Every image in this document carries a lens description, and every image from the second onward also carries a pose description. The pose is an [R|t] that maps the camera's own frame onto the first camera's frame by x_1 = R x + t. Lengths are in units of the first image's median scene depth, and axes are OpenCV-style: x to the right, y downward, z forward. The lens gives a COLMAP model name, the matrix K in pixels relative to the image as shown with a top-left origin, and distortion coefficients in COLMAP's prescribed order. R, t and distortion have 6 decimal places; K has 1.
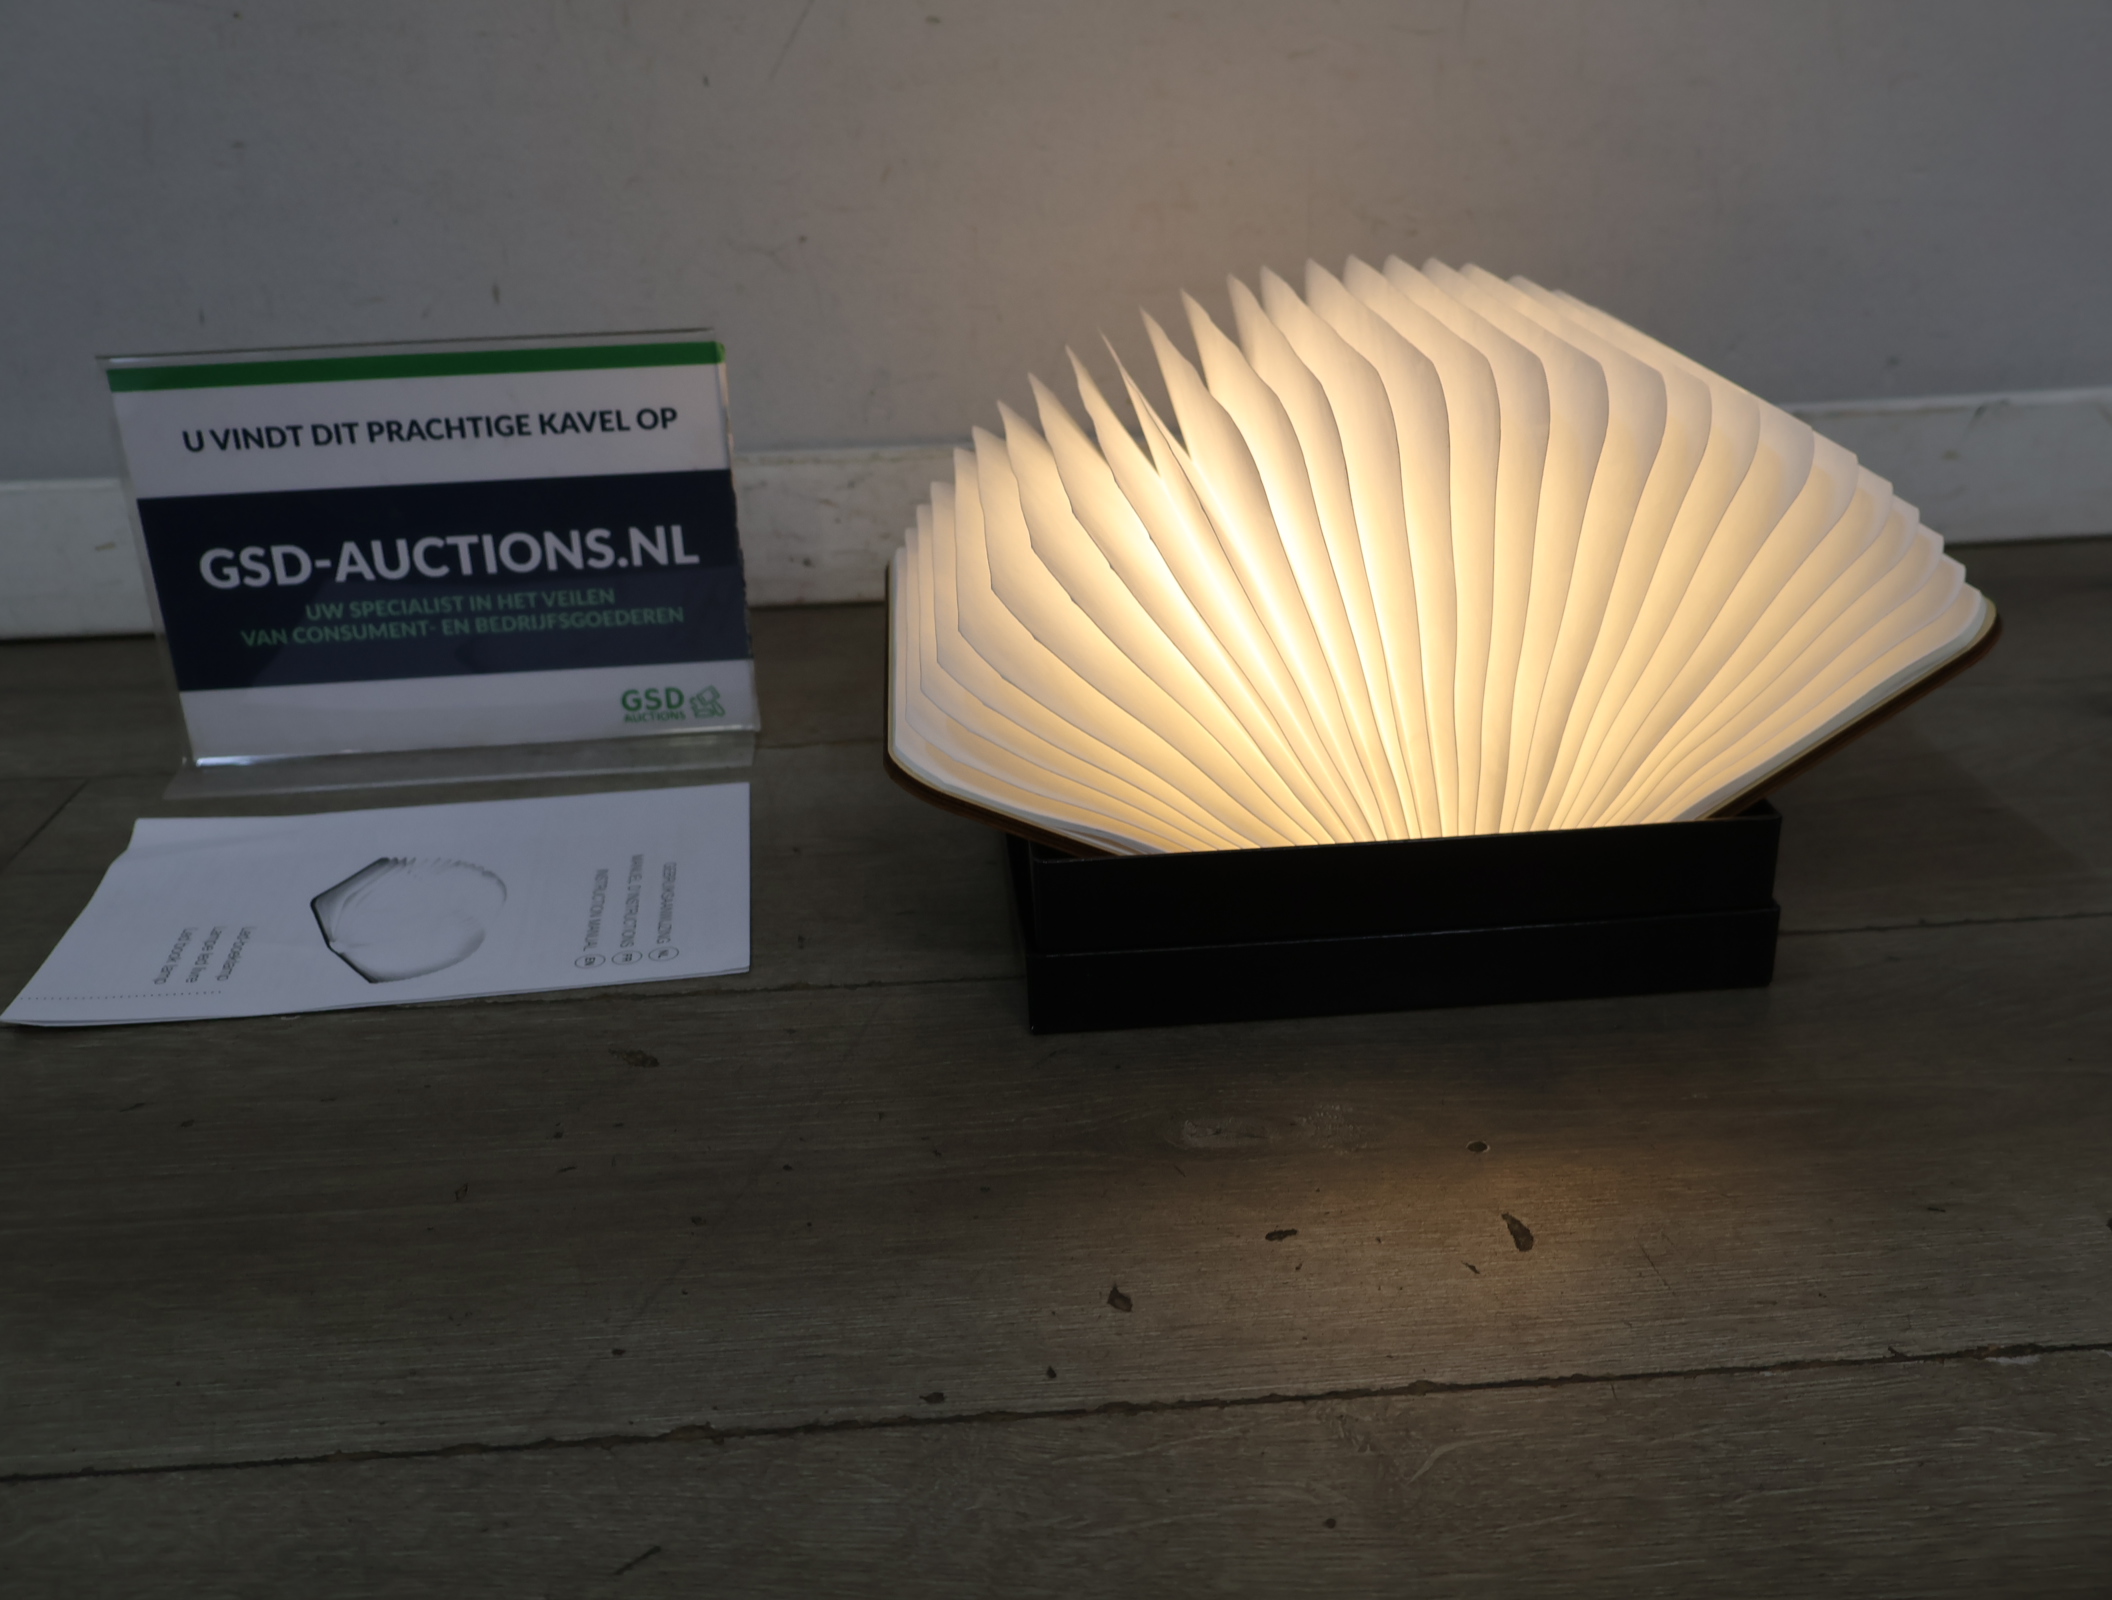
lens RADIAL K [[2174.5, 0, 1056.0], [0, 2174.5, 751.2], [0, 0, 1]] dist [0.012361, 0.000000]
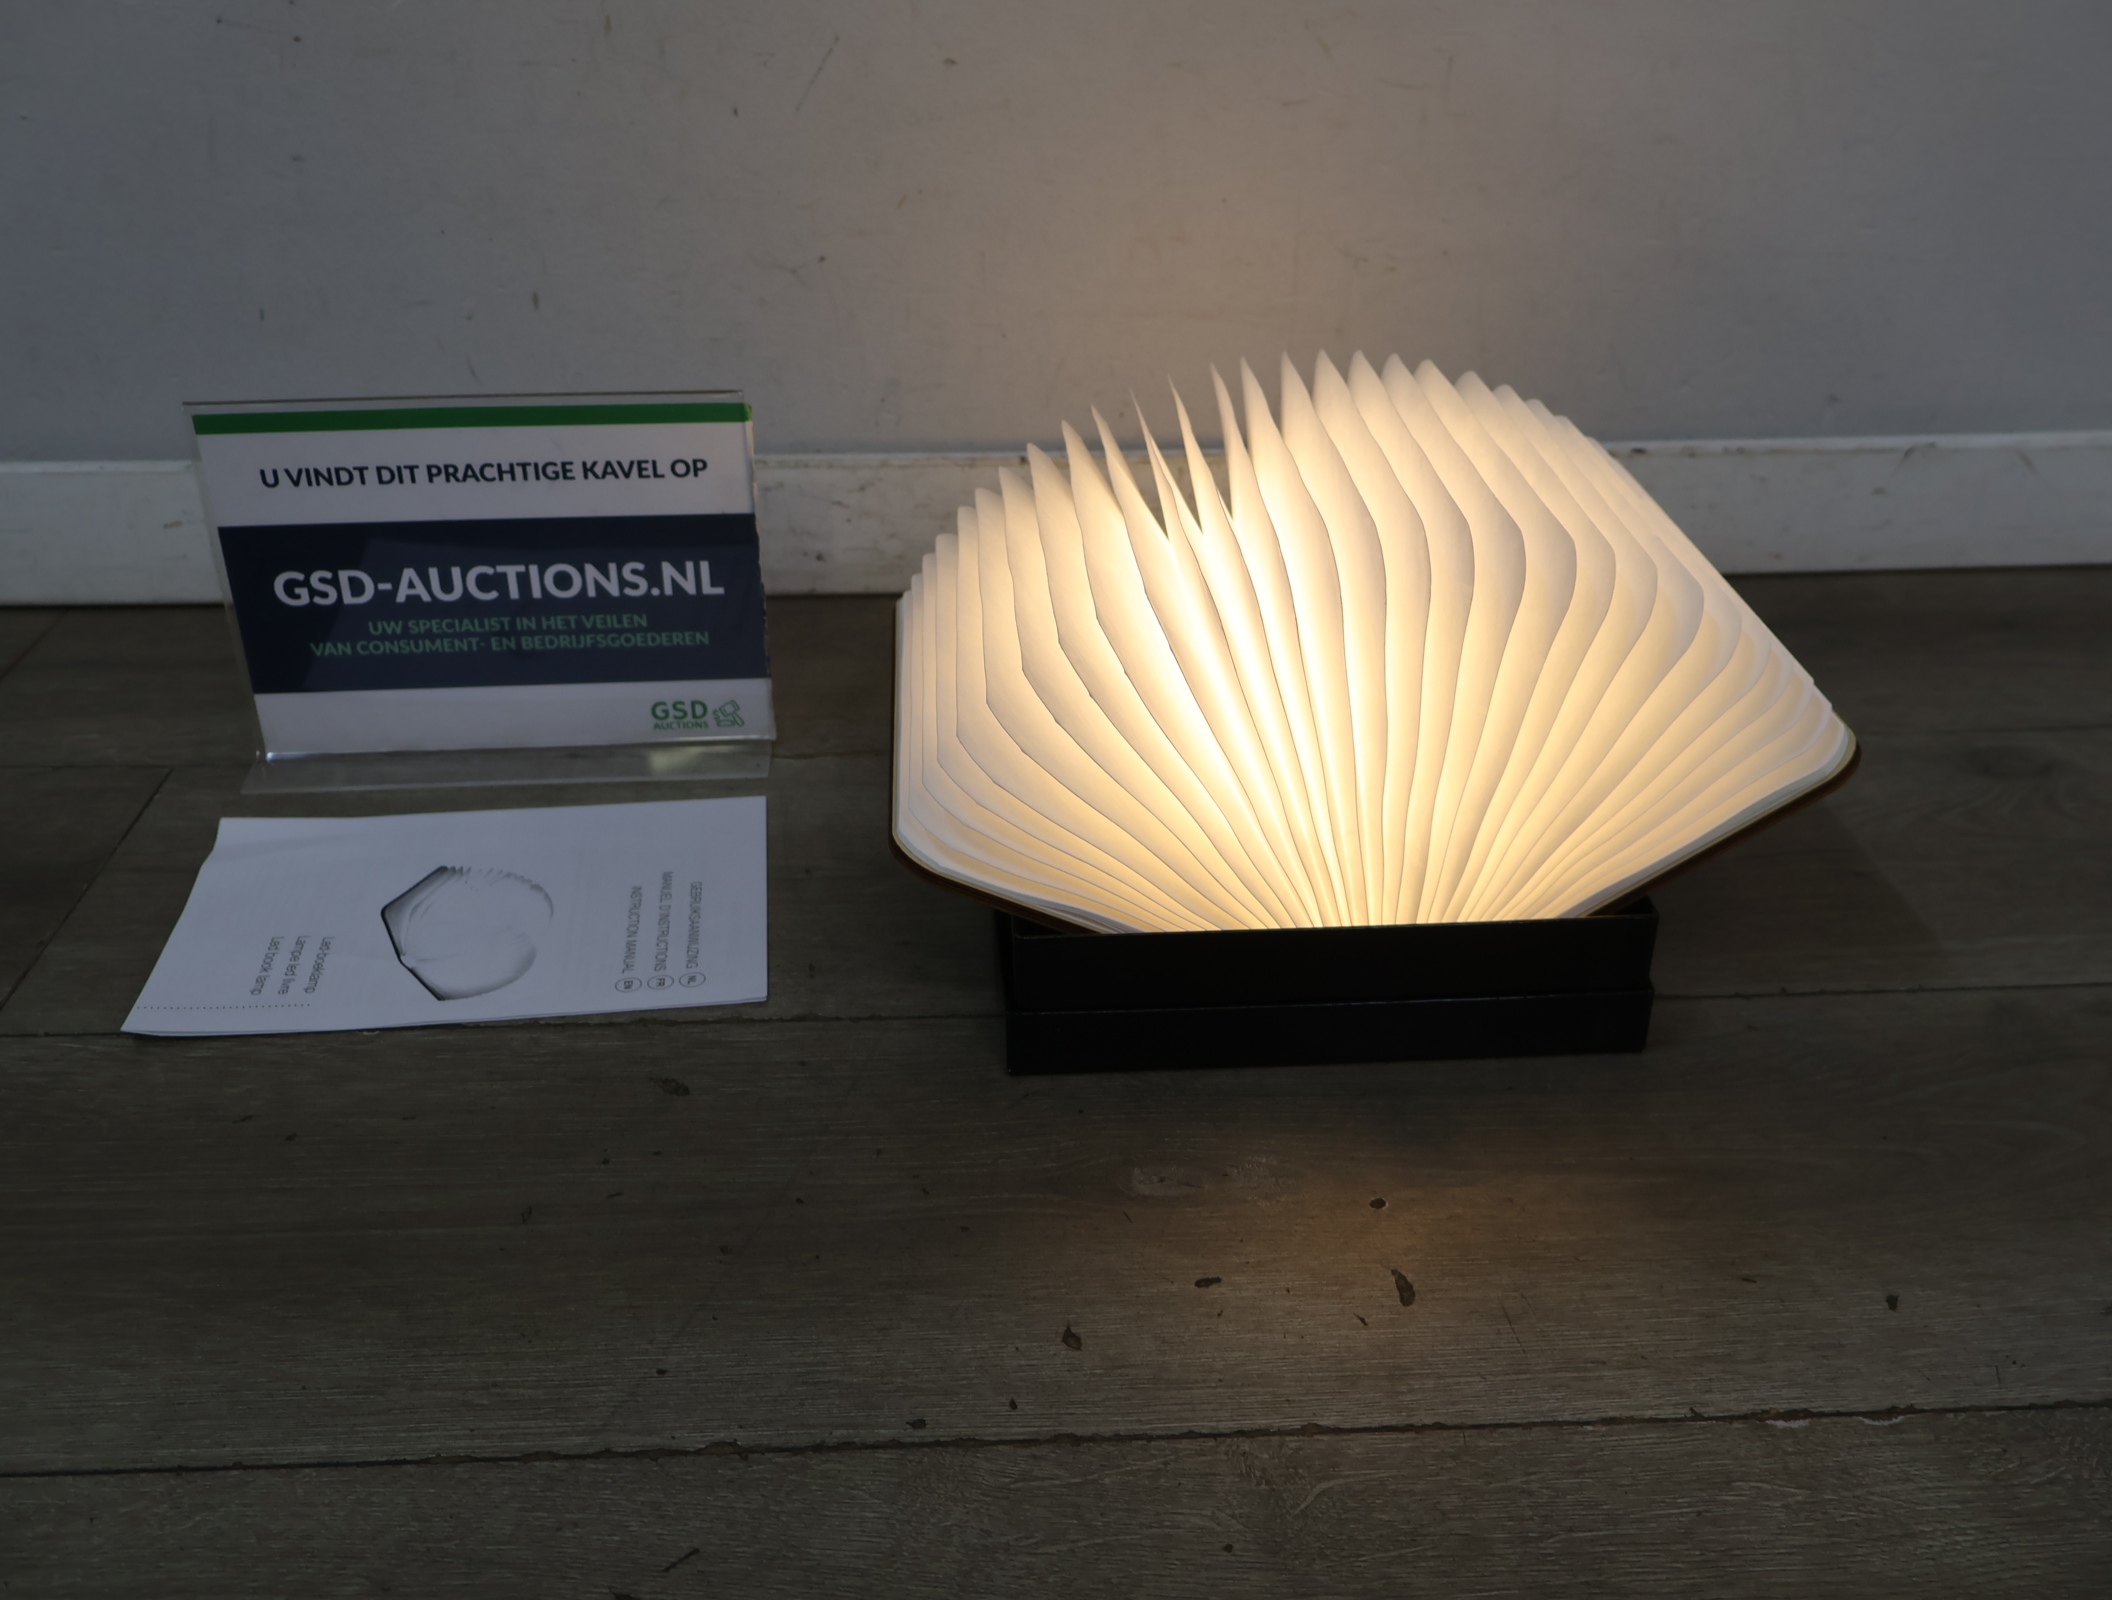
lens RADIAL K [[2174.5, 0, 1058.8], [0, 2174.5, 788.7], [0, 0, 1]] dist [0.012361, 0.000000]
pose [[0.999435, 0.033139, 0.005610, 0.005040], [-0.033561, 0.992991, 0.113322, -0.196774], [-0.001815, -0.113446, 0.993542, -0.181841]]
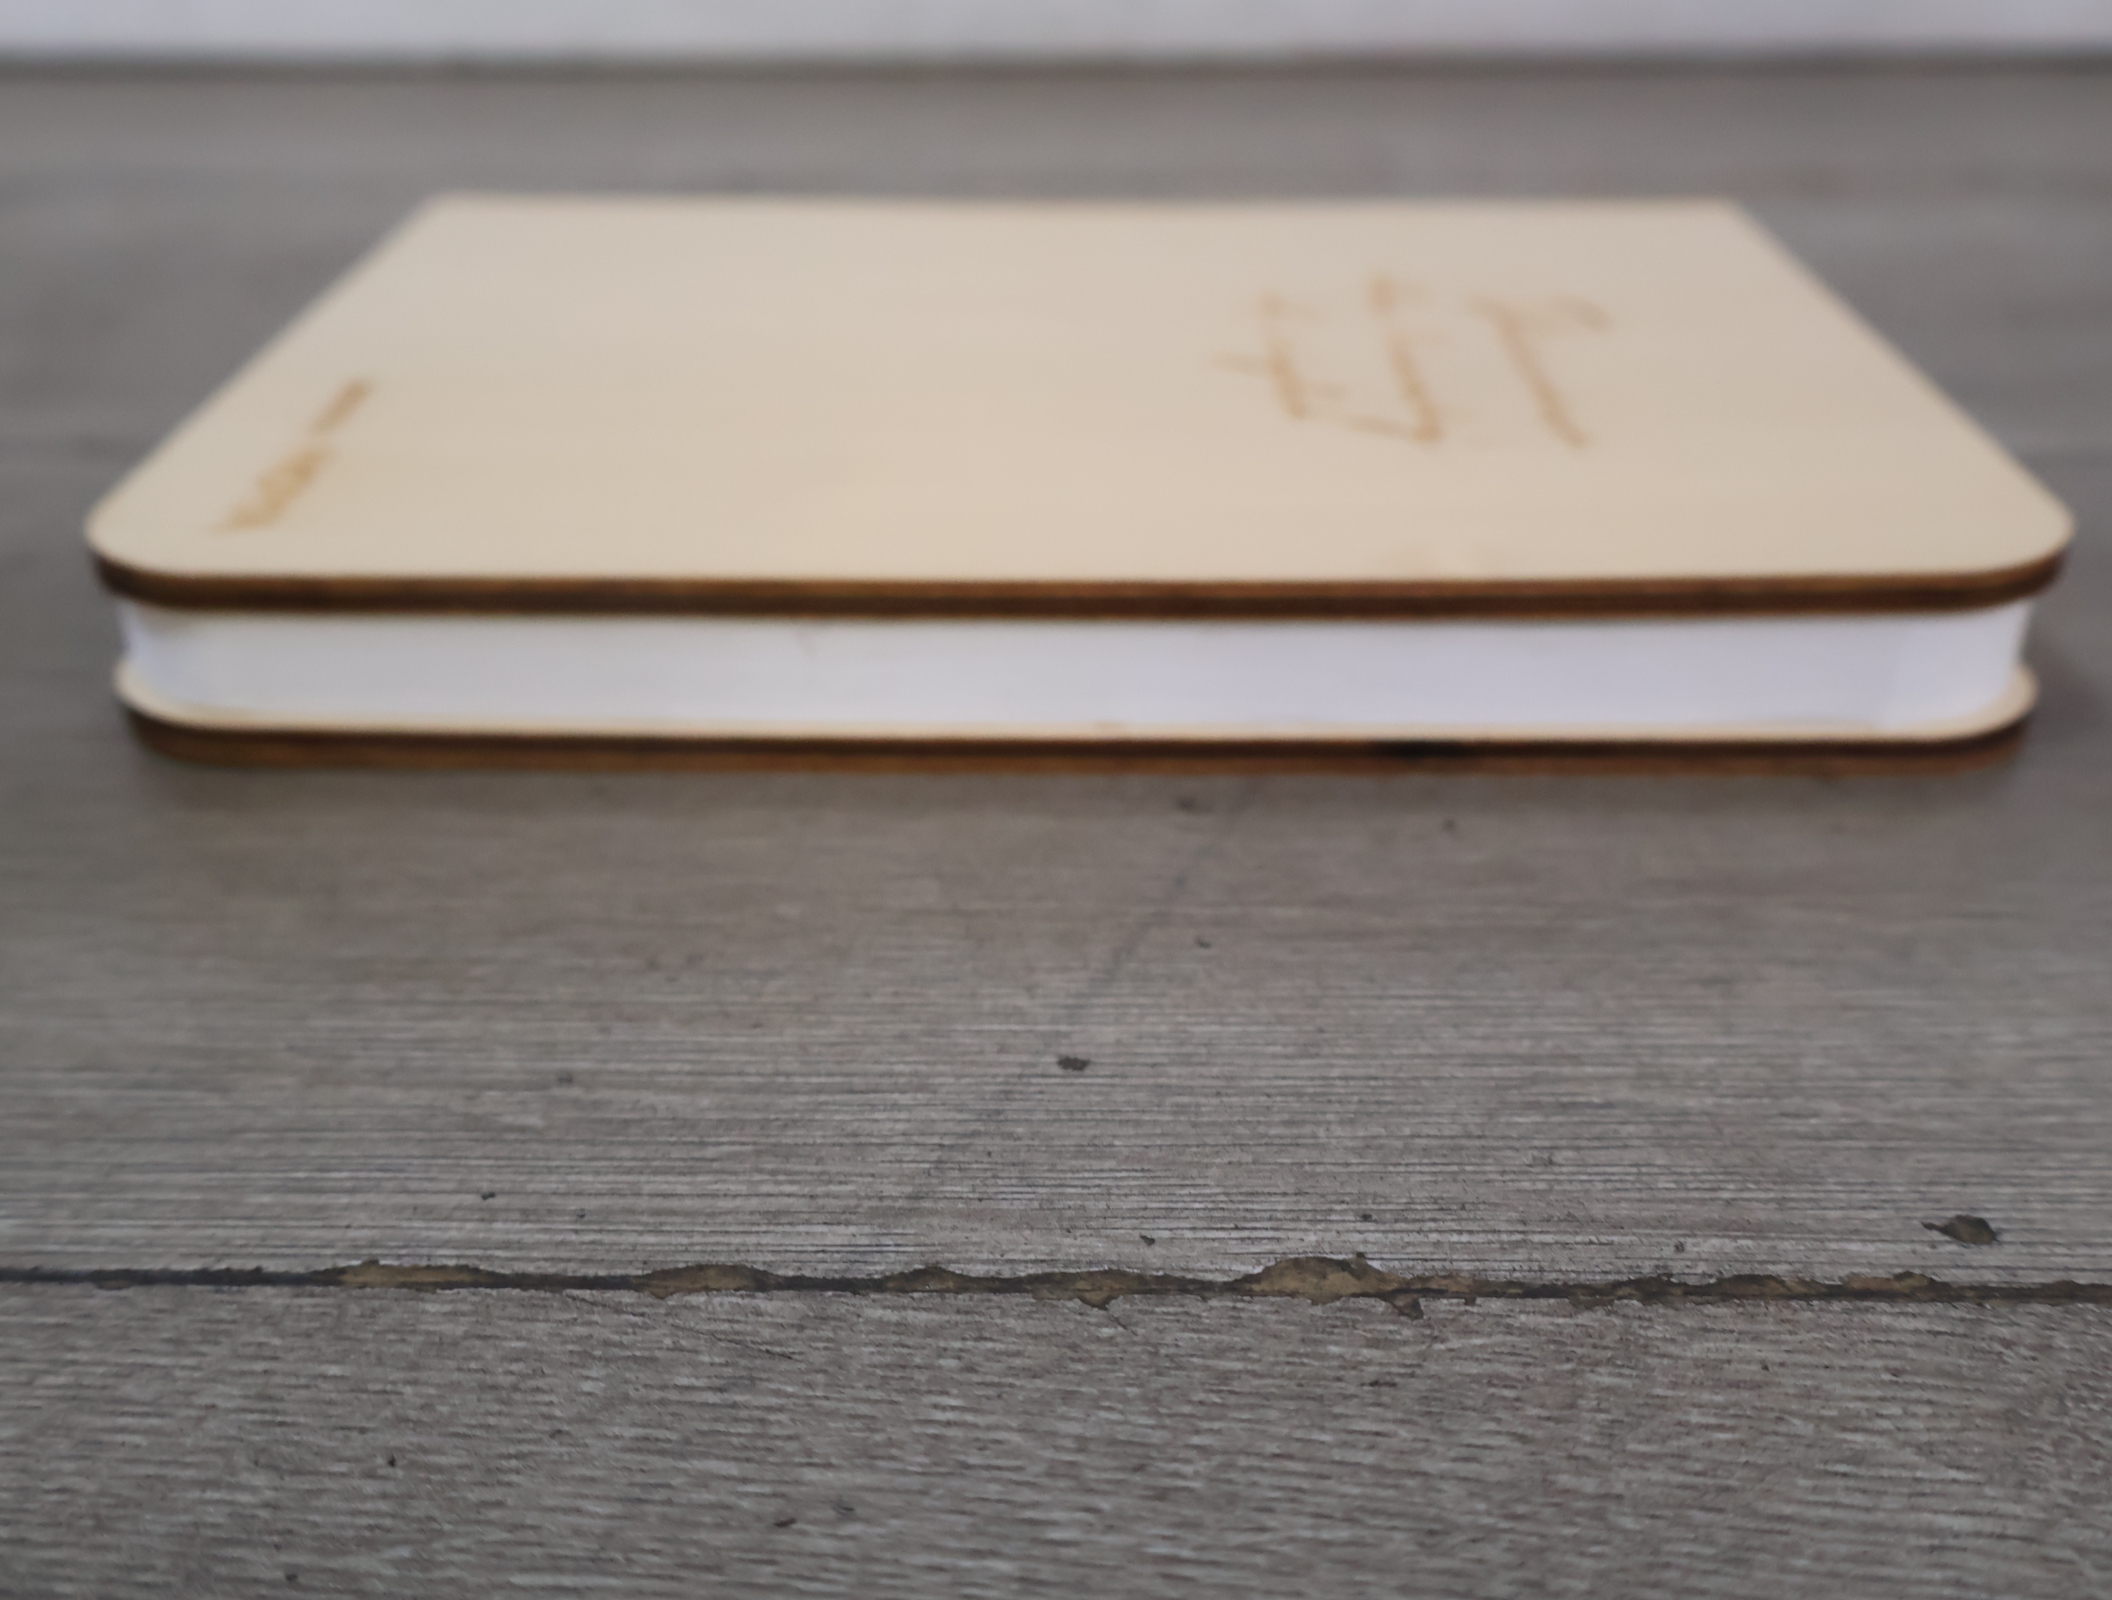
lens RADIAL K [[2174.5, 0, 1031.6], [0, 2174.5, 821.8], [0, 0, 1]] dist [0.012361, 0.000000]
pose [[0.996977, 0.057744, -0.051988, -0.190182], [-0.052041, 0.993102, 0.105073, 0.190415], [0.057697, -0.102050, 0.993105, 0.608189]]
